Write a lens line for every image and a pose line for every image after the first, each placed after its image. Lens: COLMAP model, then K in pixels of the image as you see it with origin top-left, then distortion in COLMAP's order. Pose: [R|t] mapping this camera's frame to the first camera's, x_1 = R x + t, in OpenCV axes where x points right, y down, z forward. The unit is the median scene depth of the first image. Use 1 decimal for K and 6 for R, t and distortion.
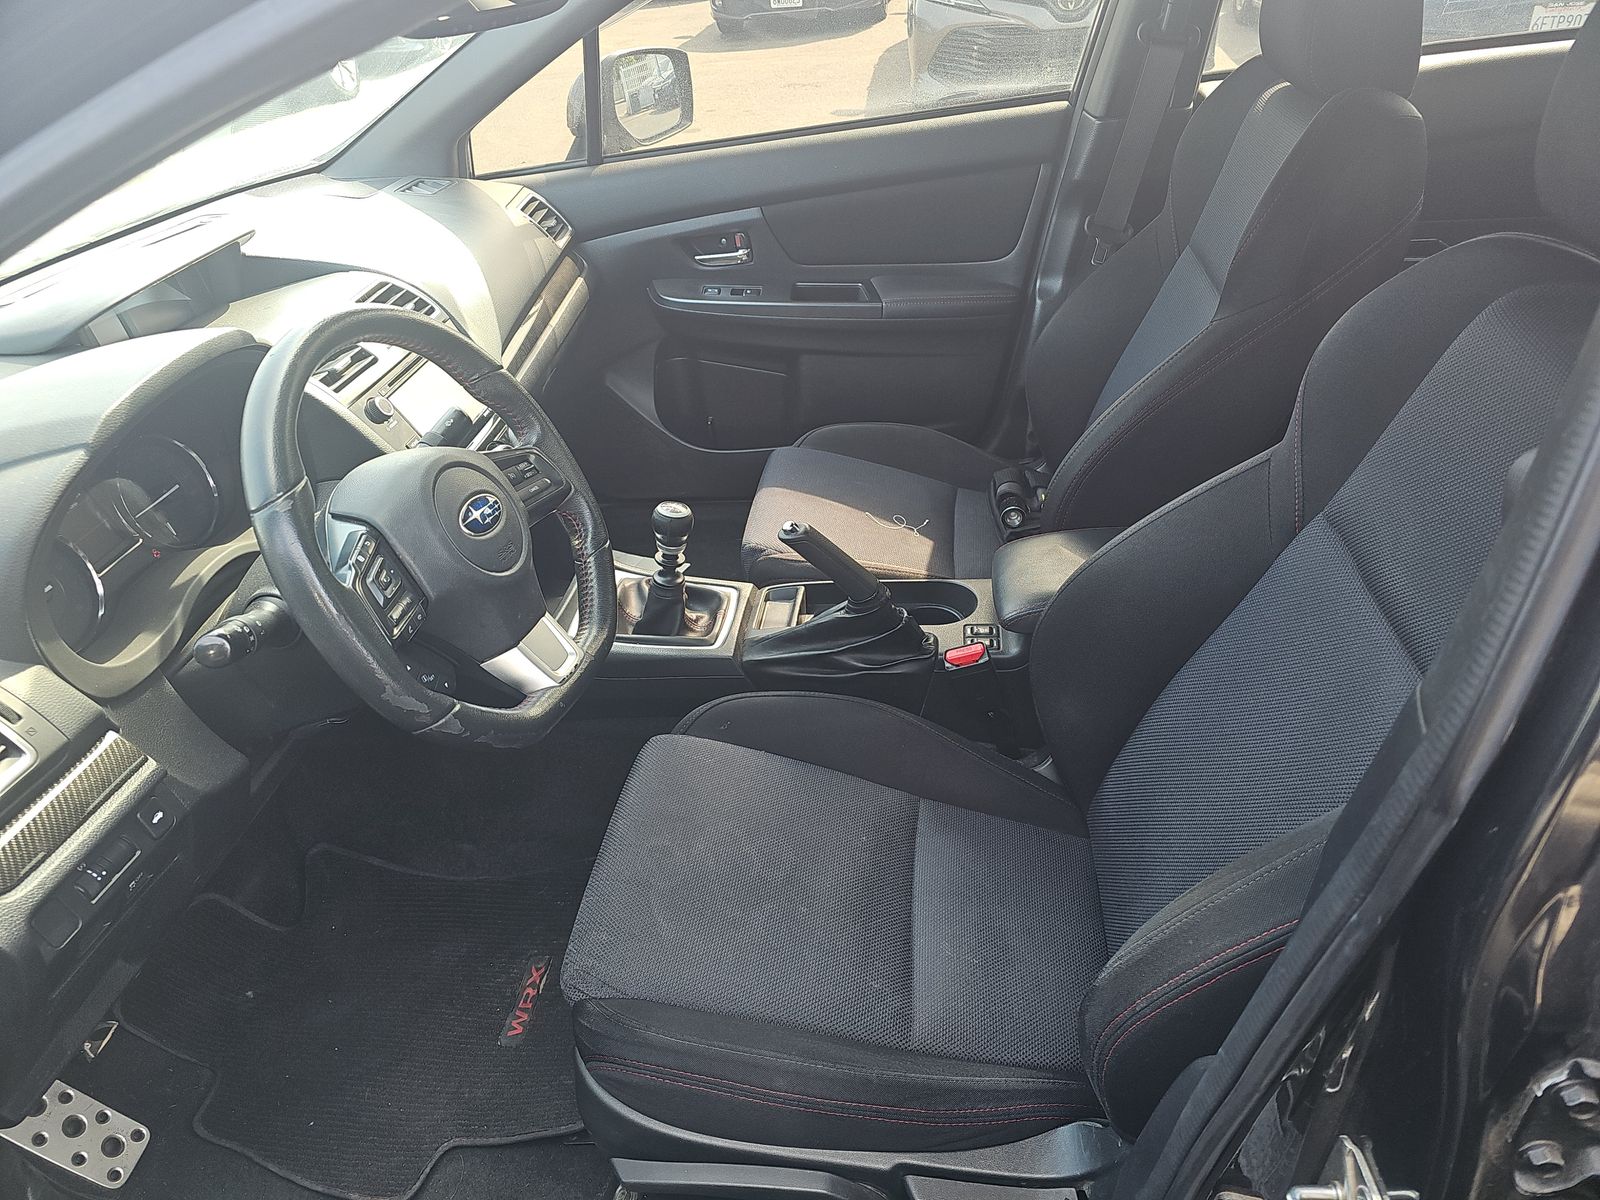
lens RADIAL K [[1052.8, 0, 806.5], [0, 1052.8, 600.5], [0, 0, 1]] dist [0.024313, -0.031596]
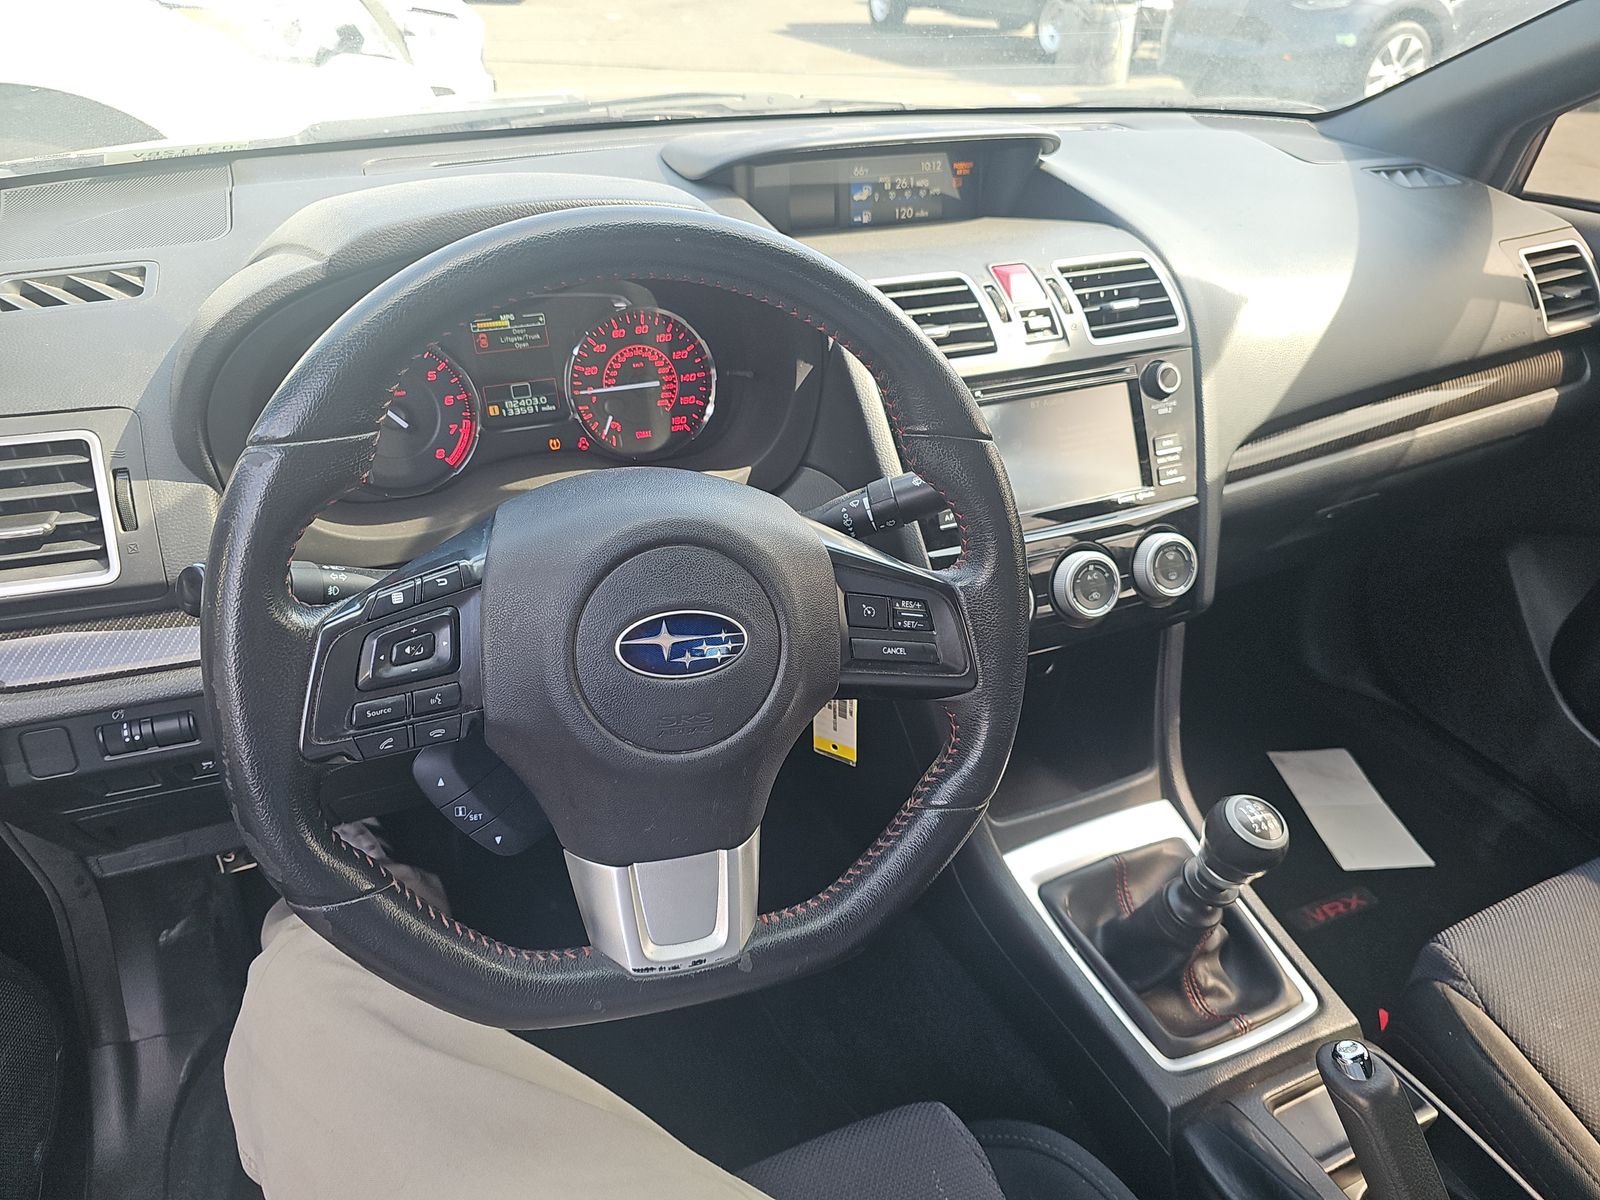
lens RADIAL K [[1052.8, 0, 803.1], [0, 1052.8, 617.7], [0, 0, 1]] dist [0.024313, -0.031596]
pose [[0.511660, 0.551797, -0.658577, 0.045132], [-0.537353, 0.803615, 0.255841, -0.171761], [0.670414, 0.222985, 0.707688, 0.431854]]
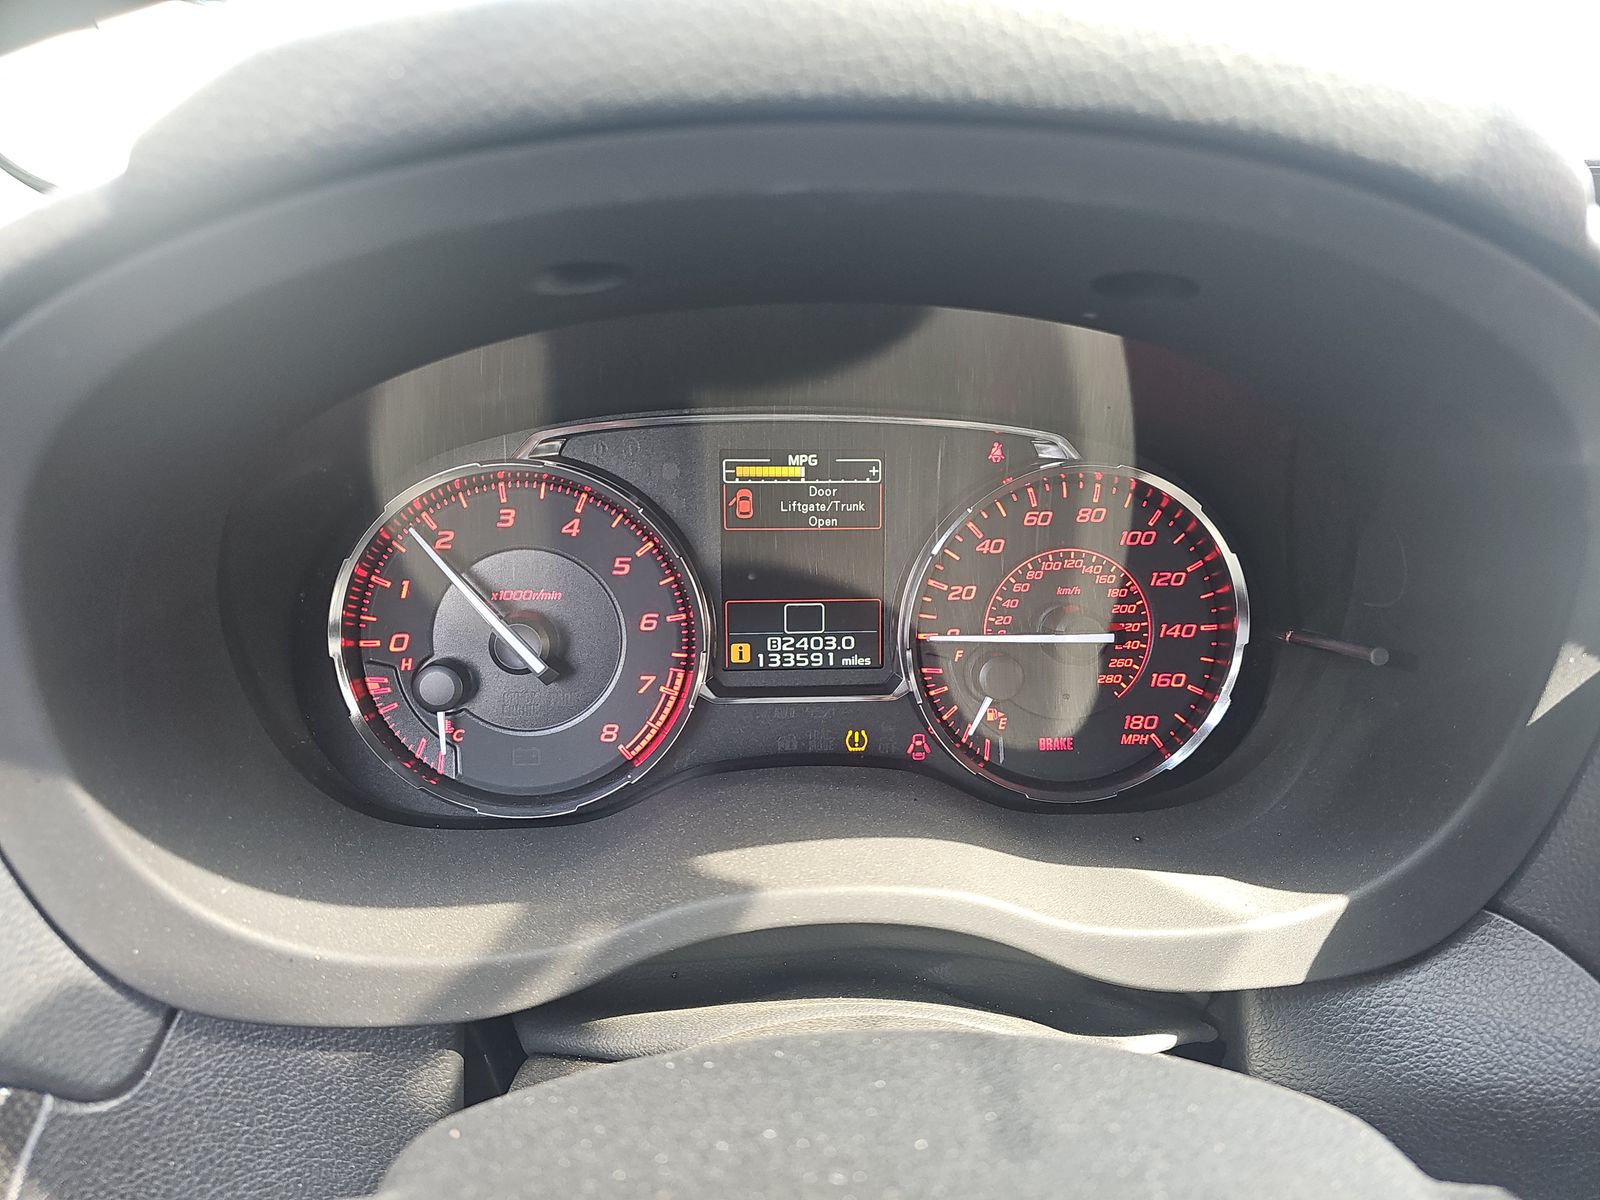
lens RADIAL K [[1052.8, 0, 822.9], [0, 1052.8, 604.7], [0, 0, 1]] dist [0.024313, -0.031596]
pose [[0.213824, 0.468660, -0.857110, -0.259024], [-0.584756, 0.764247, 0.272004, -0.117140], [0.782521, 0.443039, 0.437466, 0.597042]]
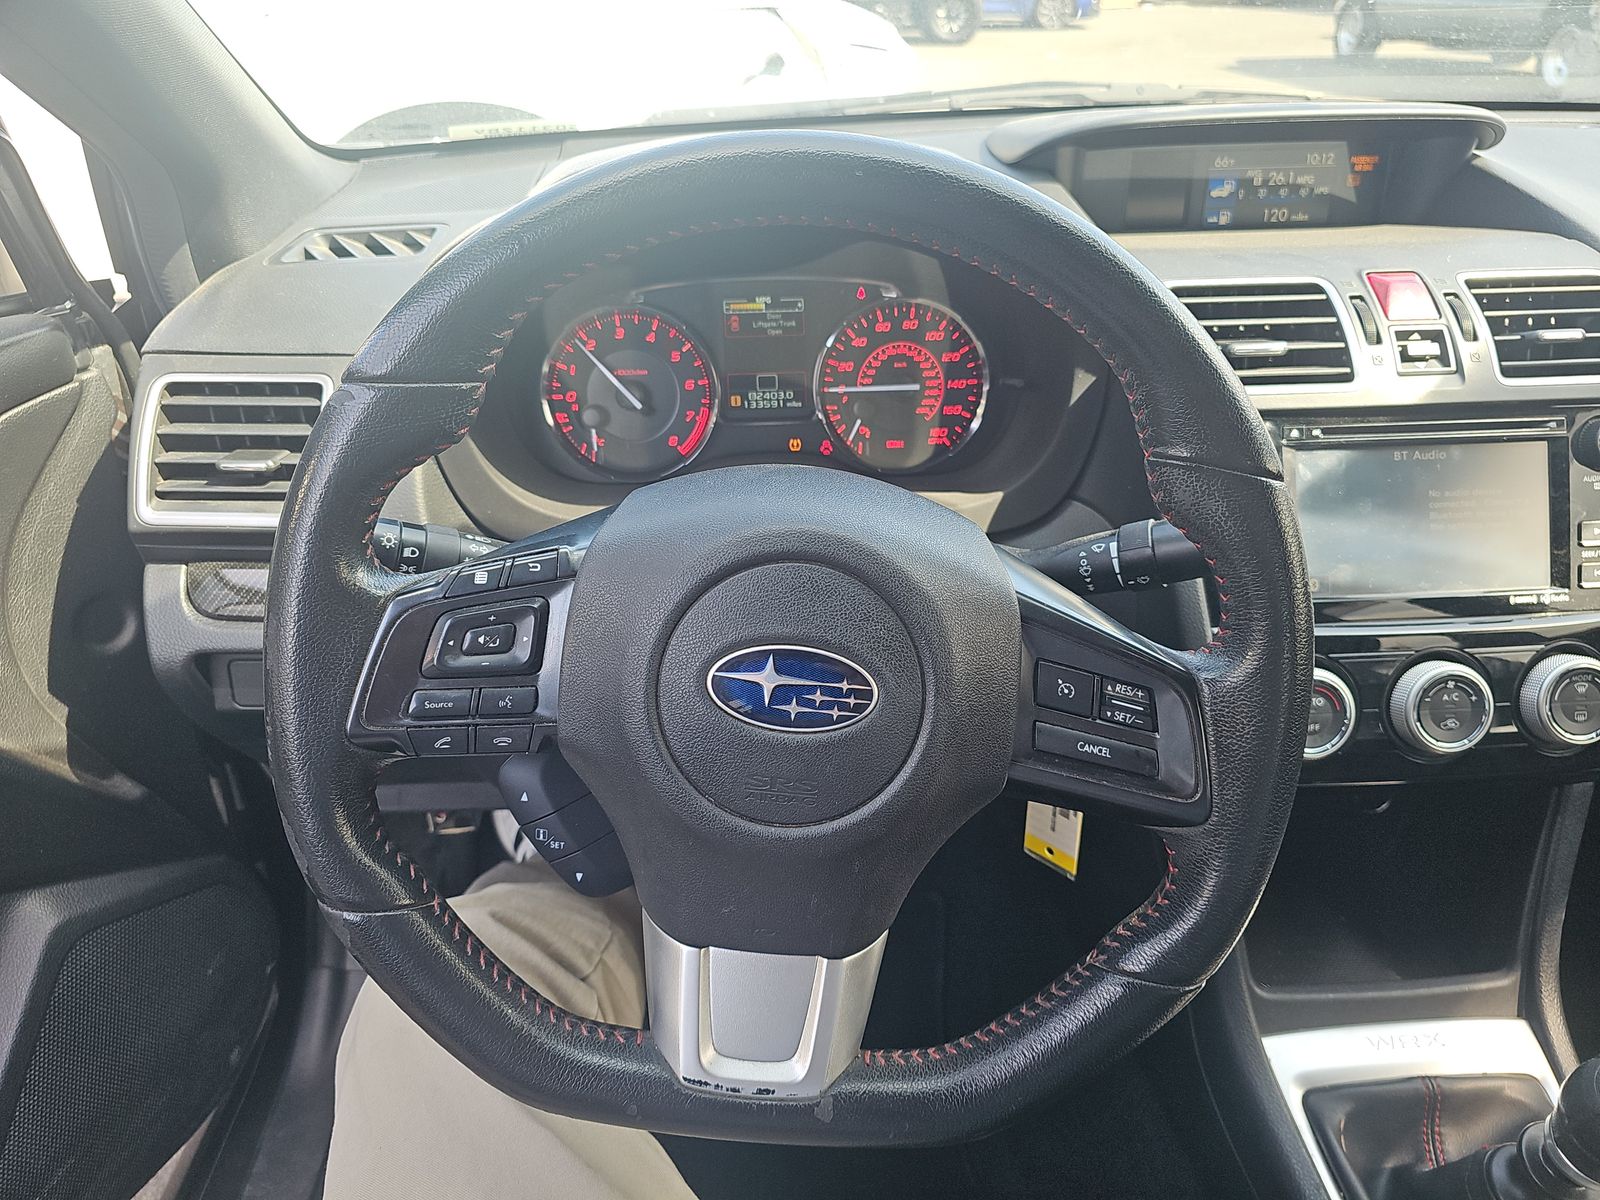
lens RADIAL K [[1052.8, 0, 803.1], [0, 1052.8, 616.5], [0, 0, 1]] dist [0.024313, -0.031596]
pose [[0.175549, 0.584012, -0.792535, 0.003384], [-0.552992, 0.724529, 0.411410, -0.181629], [0.814483, 0.366043, 0.450144, 0.530882]]
